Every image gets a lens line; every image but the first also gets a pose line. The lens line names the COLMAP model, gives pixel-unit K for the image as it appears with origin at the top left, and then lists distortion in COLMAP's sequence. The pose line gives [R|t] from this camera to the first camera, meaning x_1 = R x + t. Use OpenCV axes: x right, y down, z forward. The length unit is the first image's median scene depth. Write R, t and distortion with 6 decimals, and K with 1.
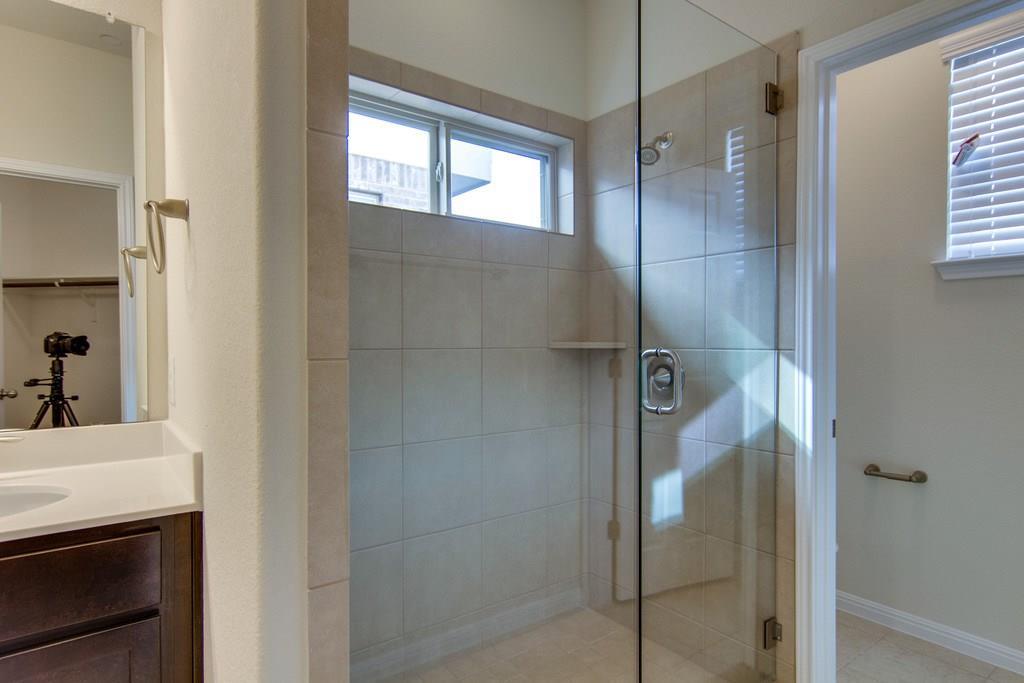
lens RADIAL K [[577.0, 0, 507.3], [0, 577.0, 345.2], [0, 0, 1]] dist [-0.003858, 0.001245]
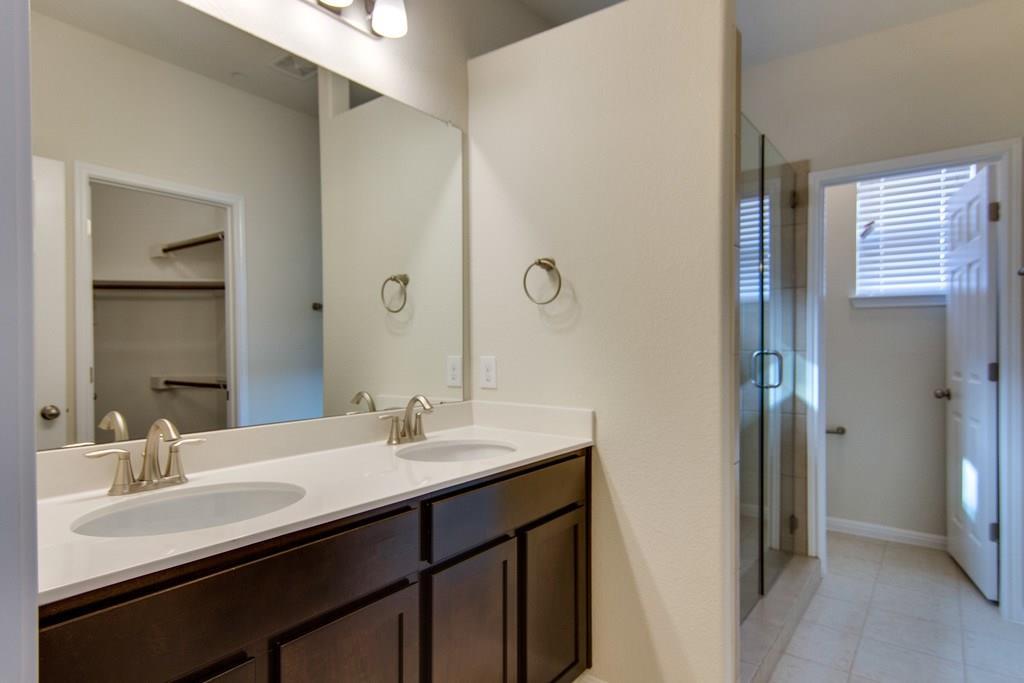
lens RADIAL K [[577.0, 0, 517.6], [0, 577.0, 343.2], [0, 0, 1]] dist [-0.003858, 0.001245]
pose [[0.959786, 0.002208, 0.280722, -0.633026], [0.000092, 0.999967, -0.008179, -0.000597], [-0.280731, 0.007876, 0.959754, -0.299078]]
